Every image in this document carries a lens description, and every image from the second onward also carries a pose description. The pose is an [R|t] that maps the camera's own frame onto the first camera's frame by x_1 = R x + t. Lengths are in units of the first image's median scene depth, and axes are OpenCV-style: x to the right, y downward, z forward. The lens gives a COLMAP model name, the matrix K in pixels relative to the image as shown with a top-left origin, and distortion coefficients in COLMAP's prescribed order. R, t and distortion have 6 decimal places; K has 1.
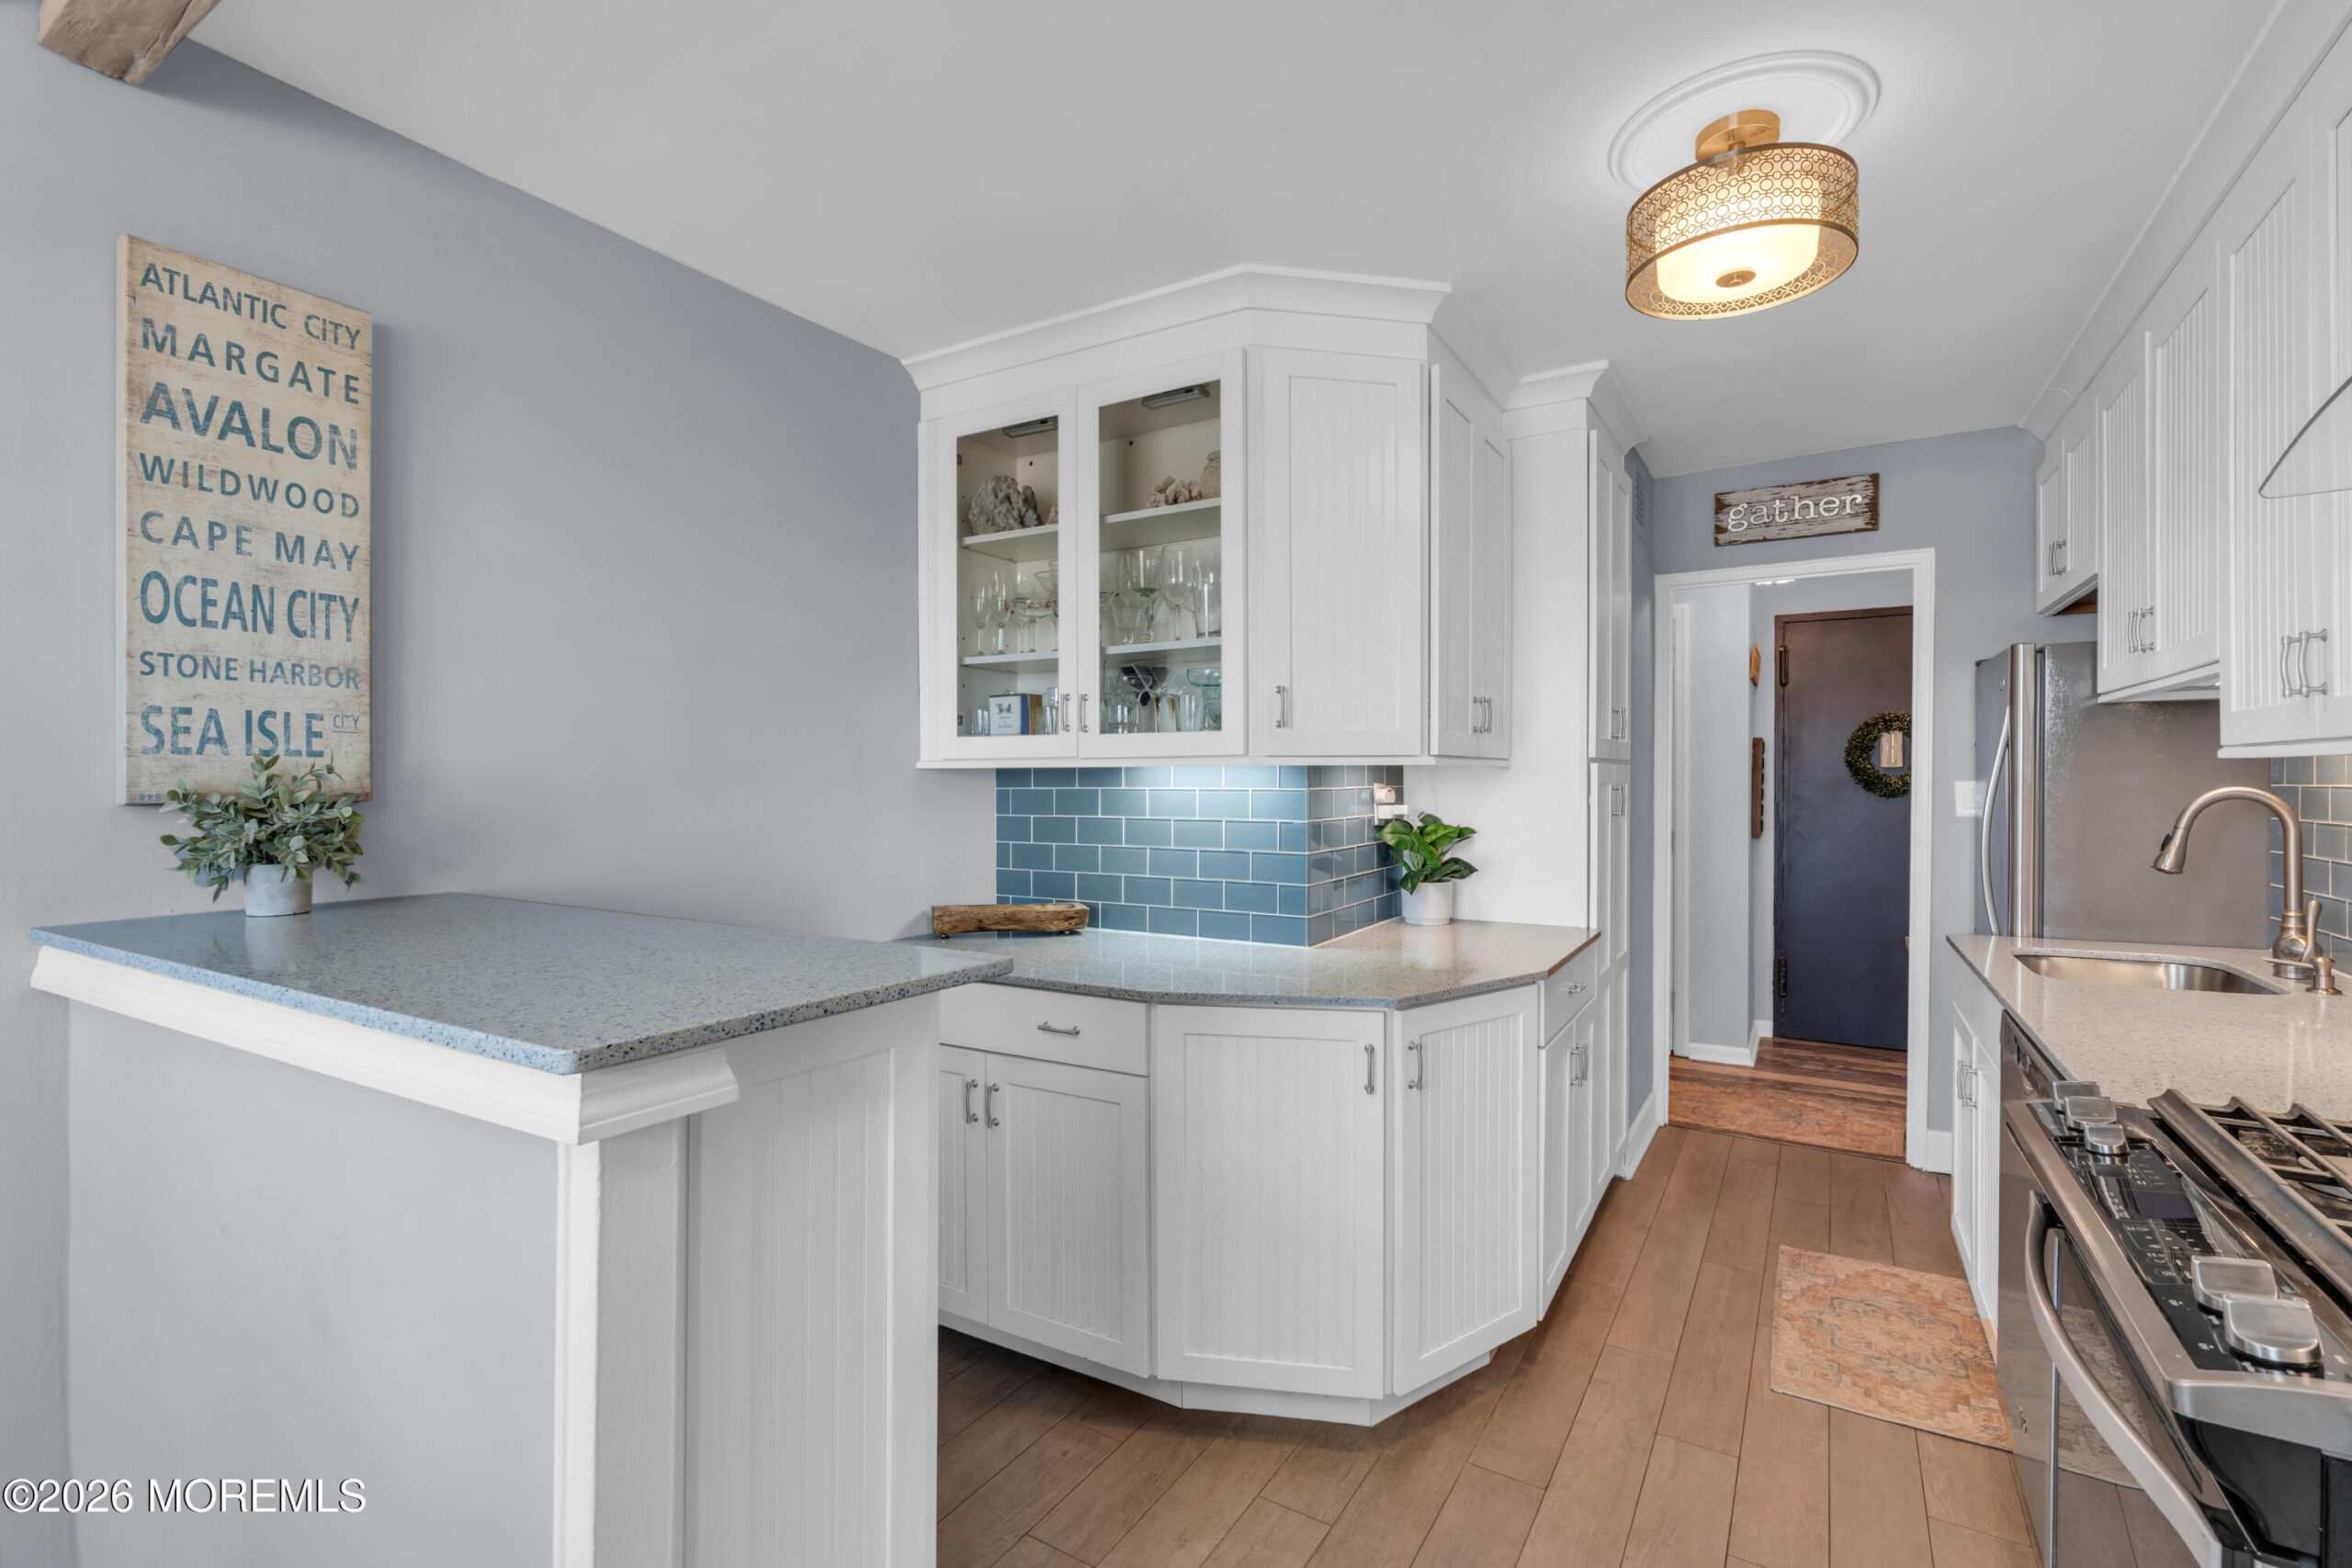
lens RADIAL K [[1052.3, 0, 1166.9], [0, 1052.3, 794.2], [0, 0, 1]] dist [-0.009916, 0.003887]
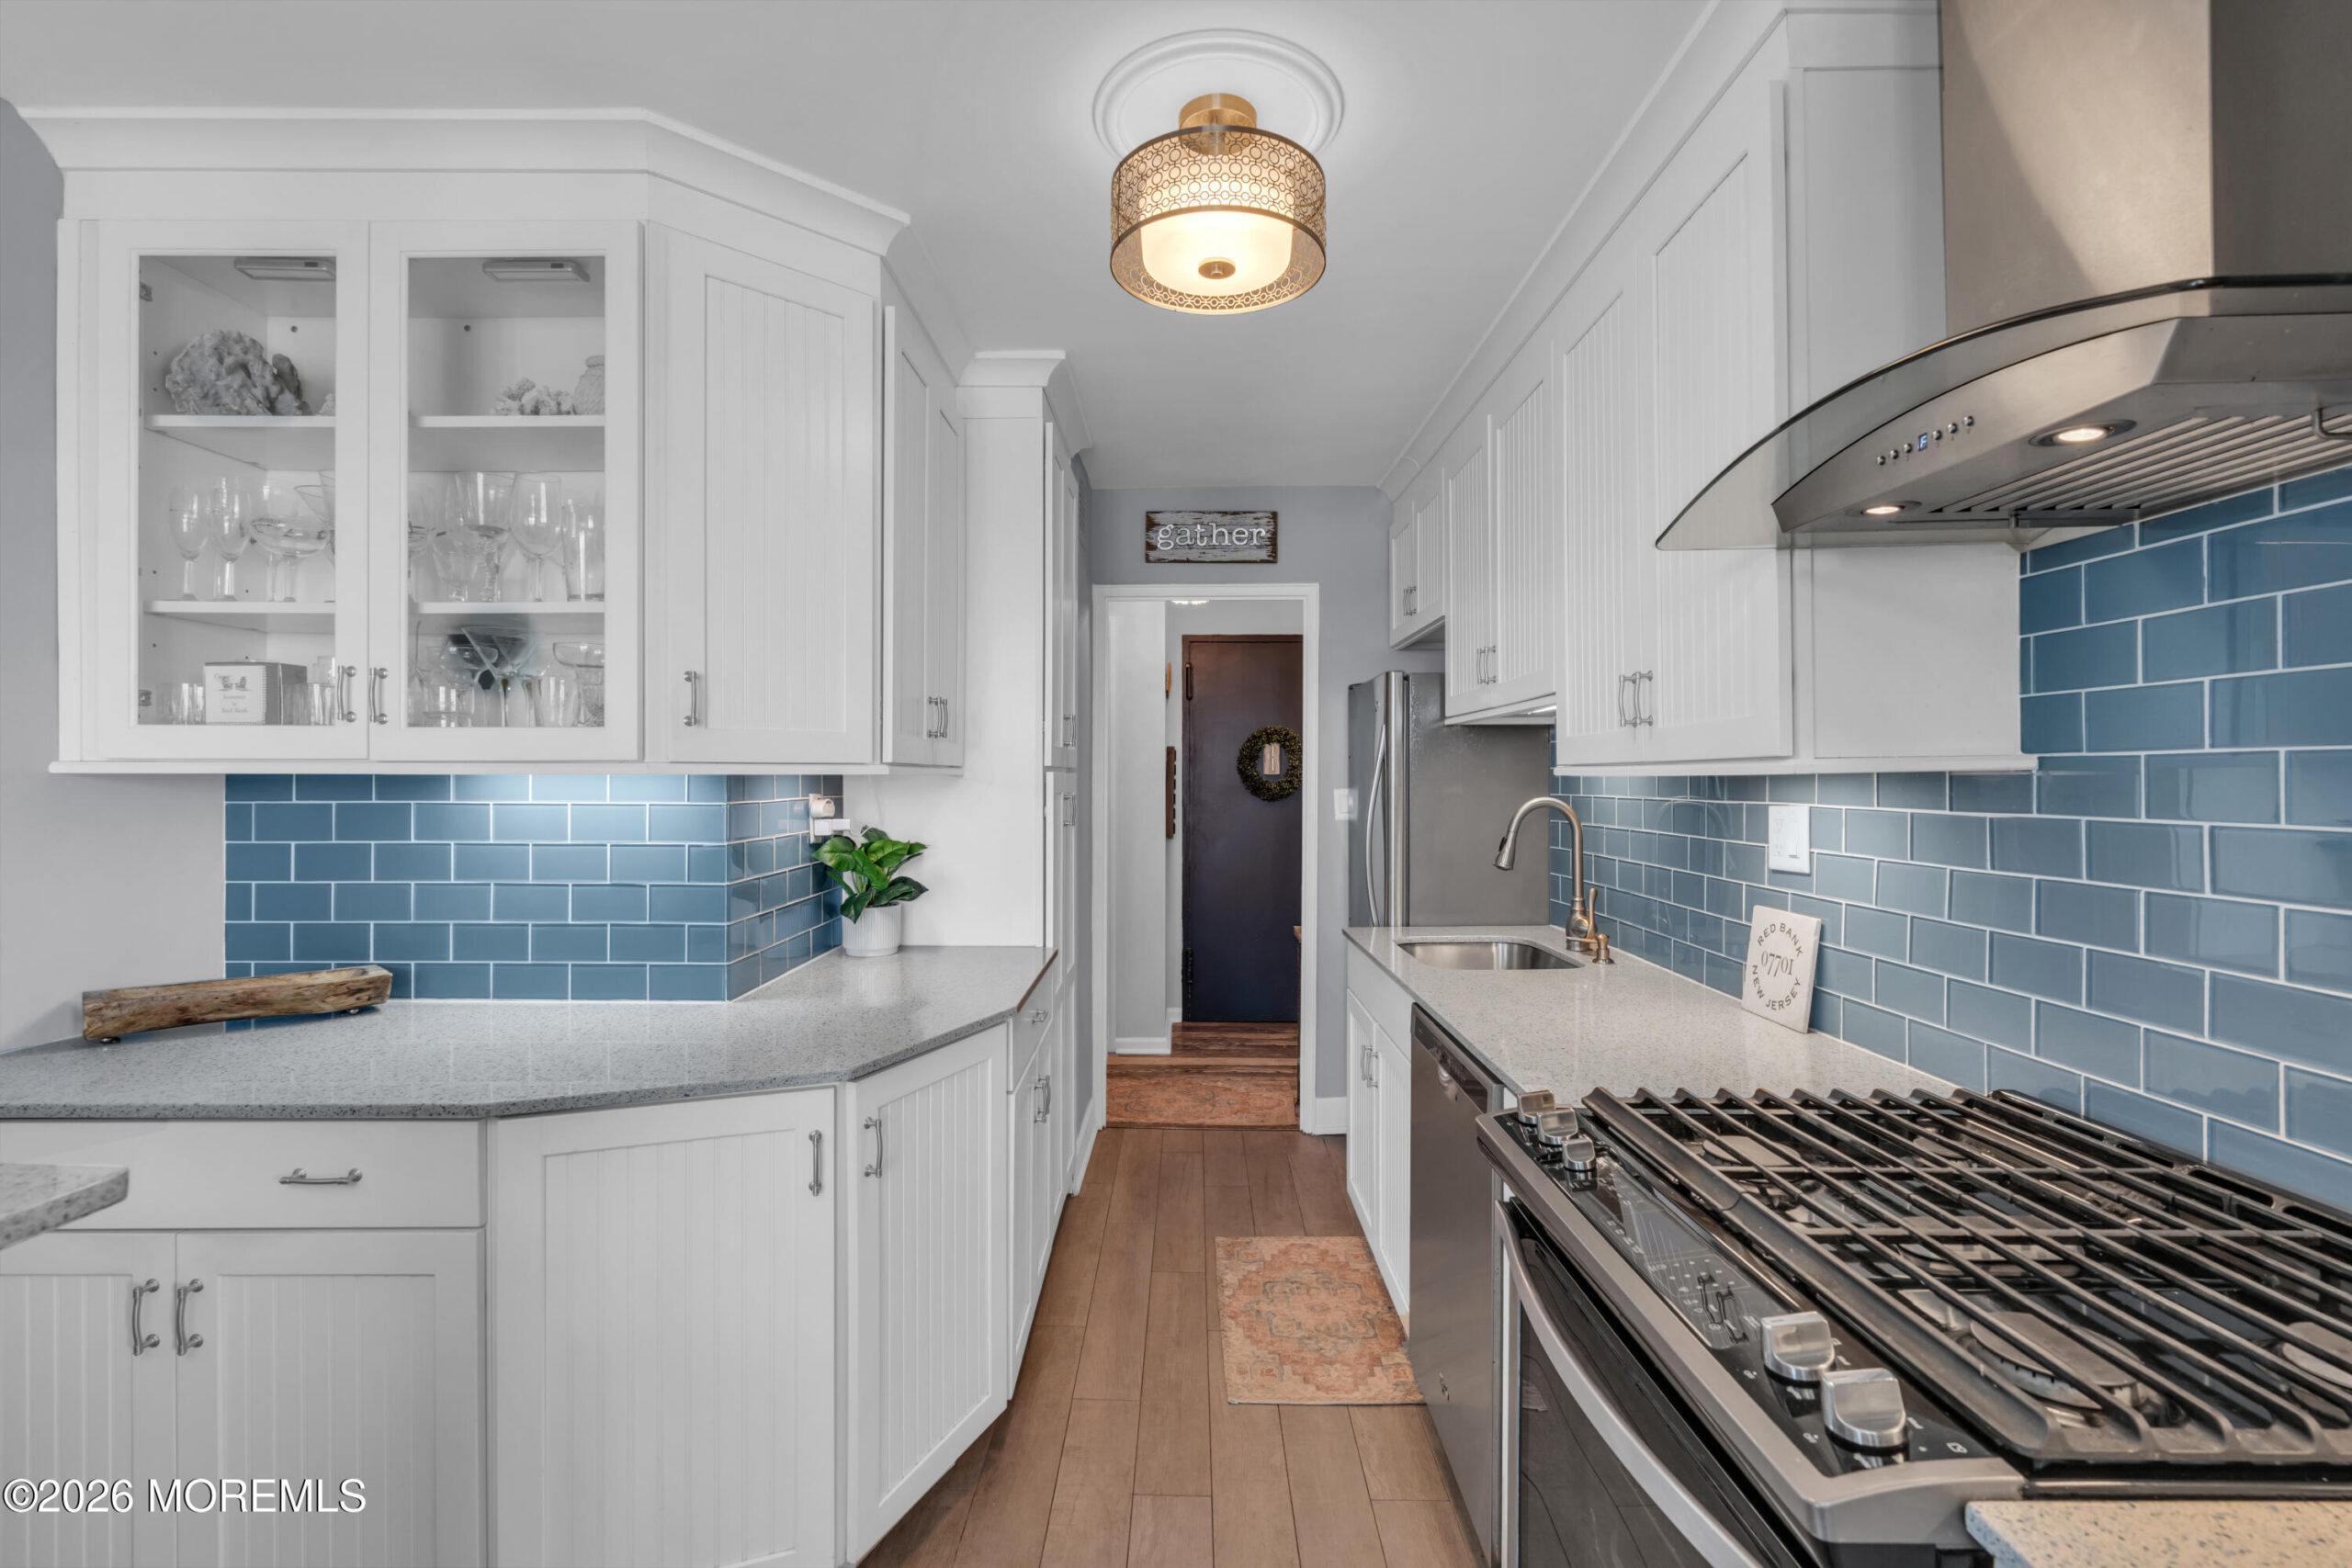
lens RADIAL K [[1052.3, 0, 1170.2], [0, 1052.3, 782.9], [0, 0, 1]] dist [-0.009916, 0.003887]
pose [[0.857225, 0.002120, 0.514938, 0.011154], [0.003478, 0.999945, -0.009907, -0.010920], [-0.514931, 0.010283, 0.857170, 0.140681]]
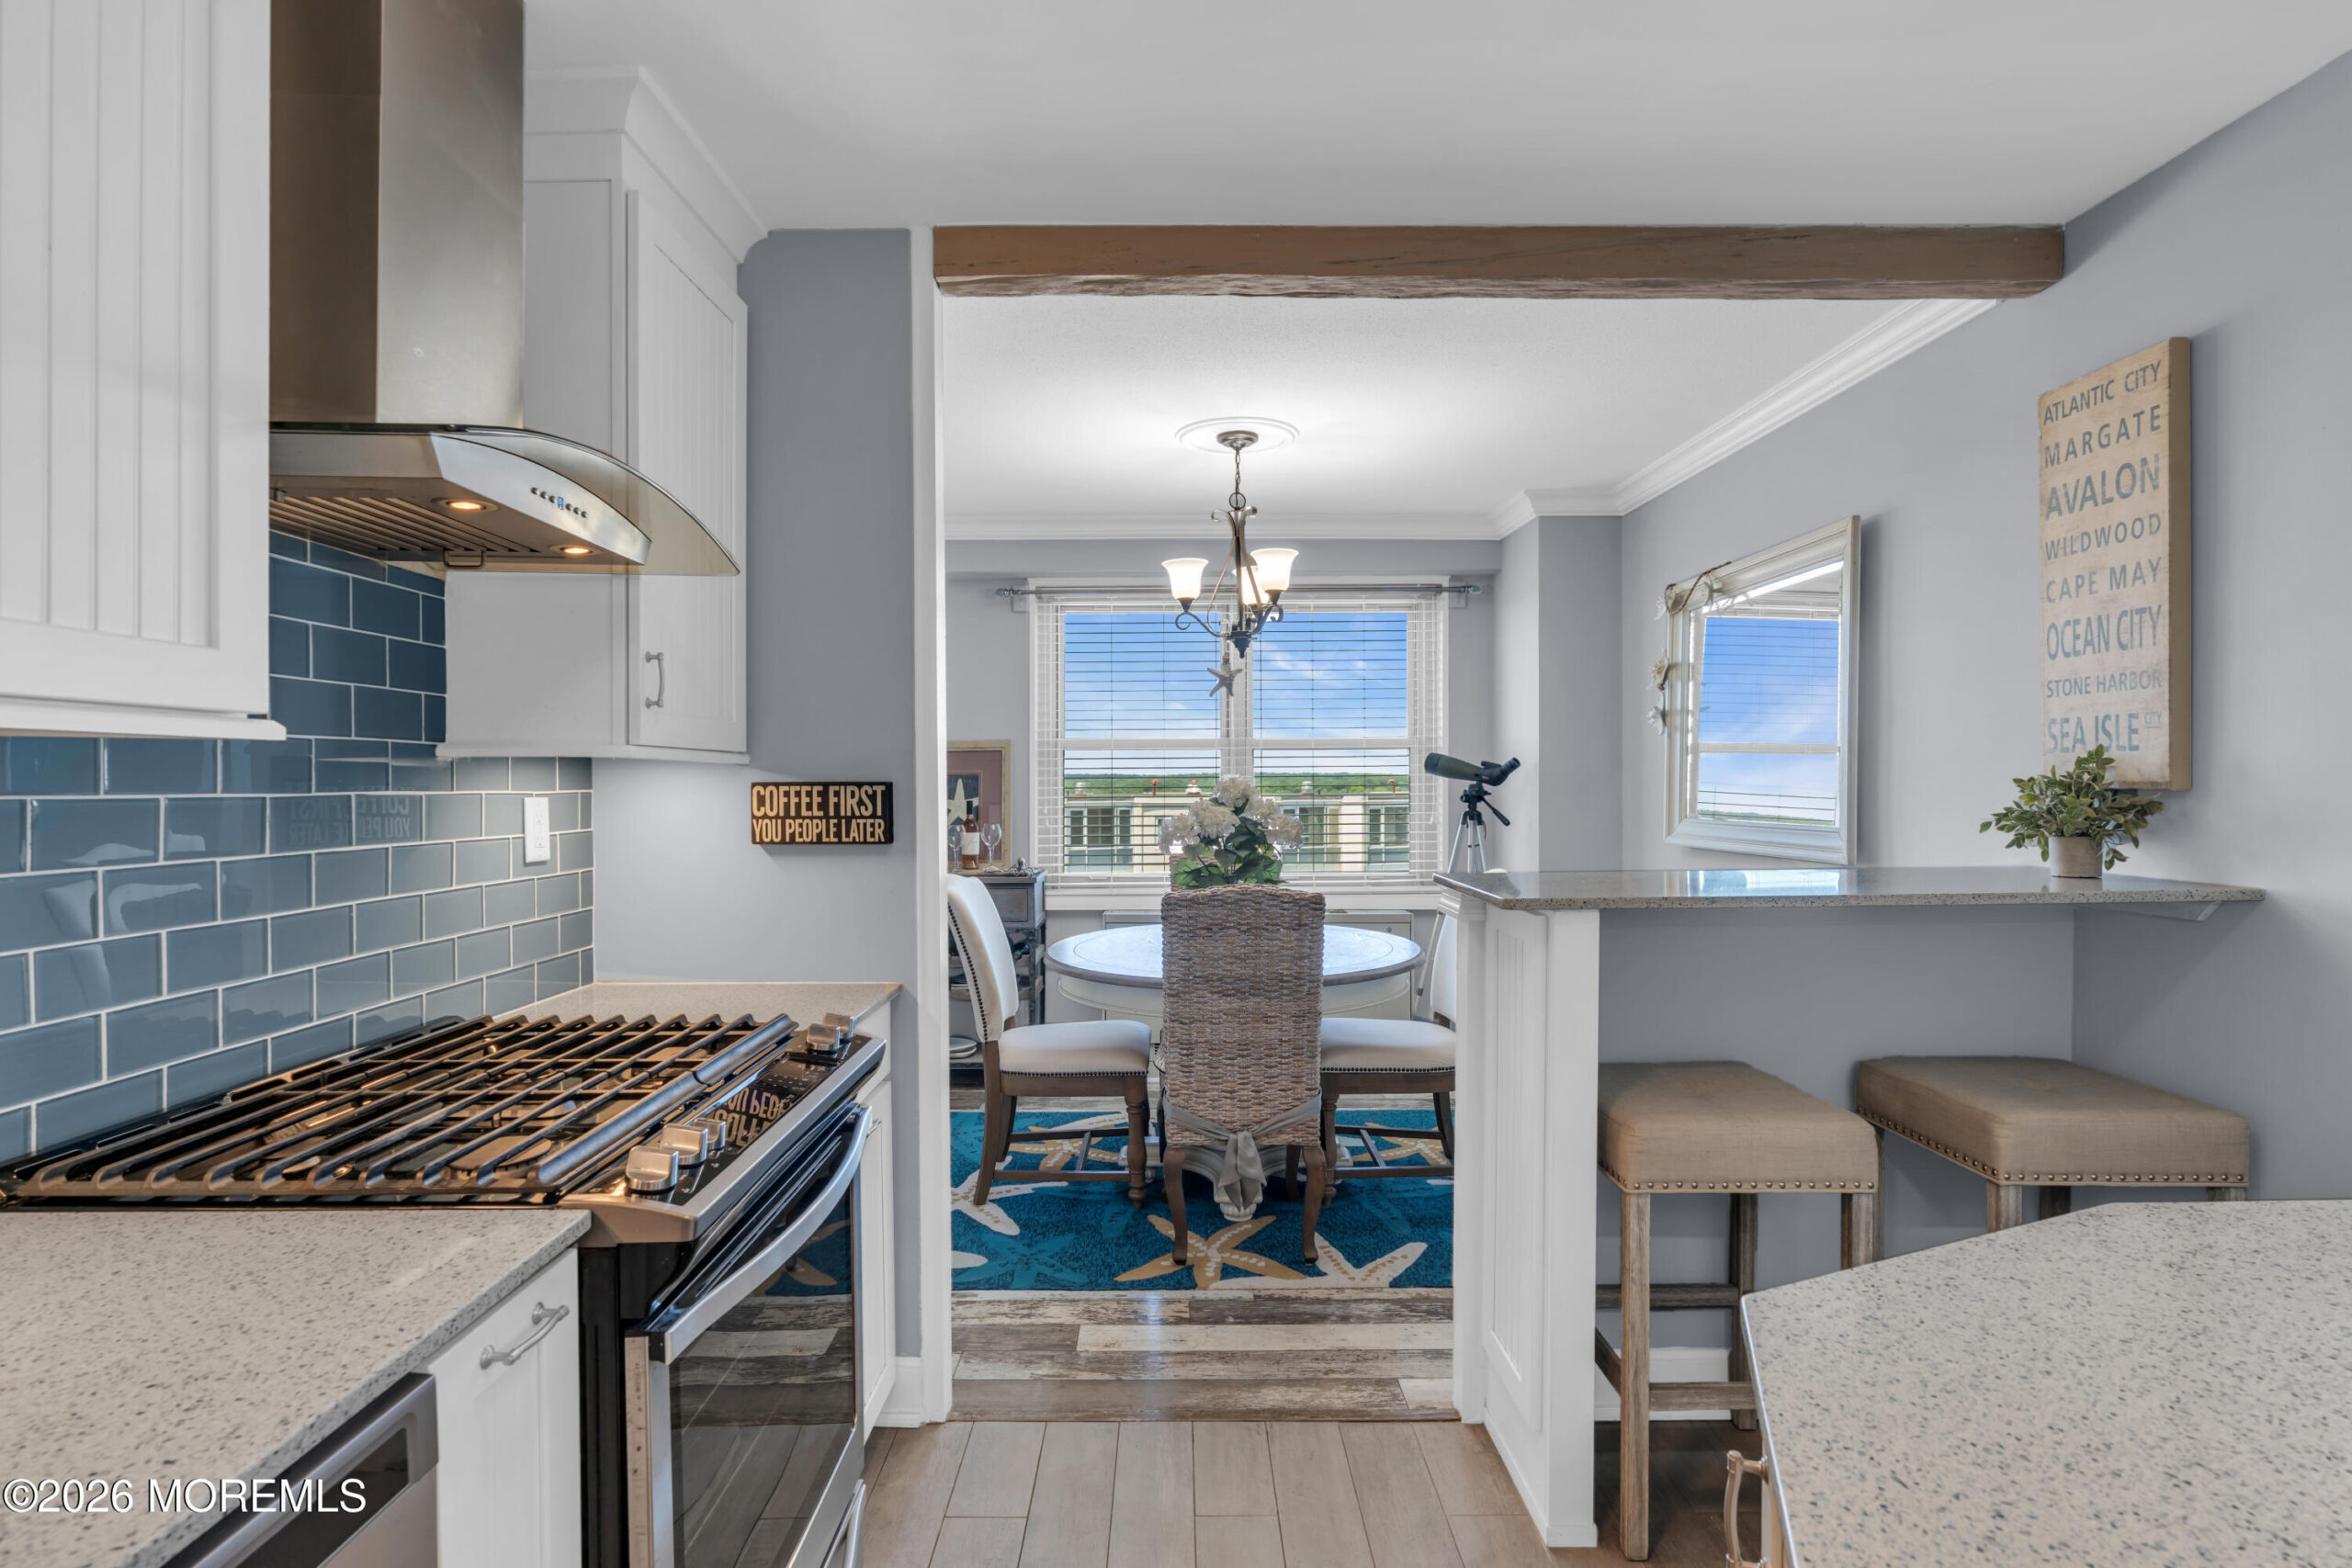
lens RADIAL K [[1129.8, 0, 1168.8], [0, 1129.8, 799.9], [0, 0, 1]] dist [-0.010326, 0.003013]
pose [[-0.848297, 0.013993, -0.529337, 0.480486], [0.000603, 0.999676, 0.025461, -0.008141], [0.529521, 0.021279, -0.848030, 0.942355]]
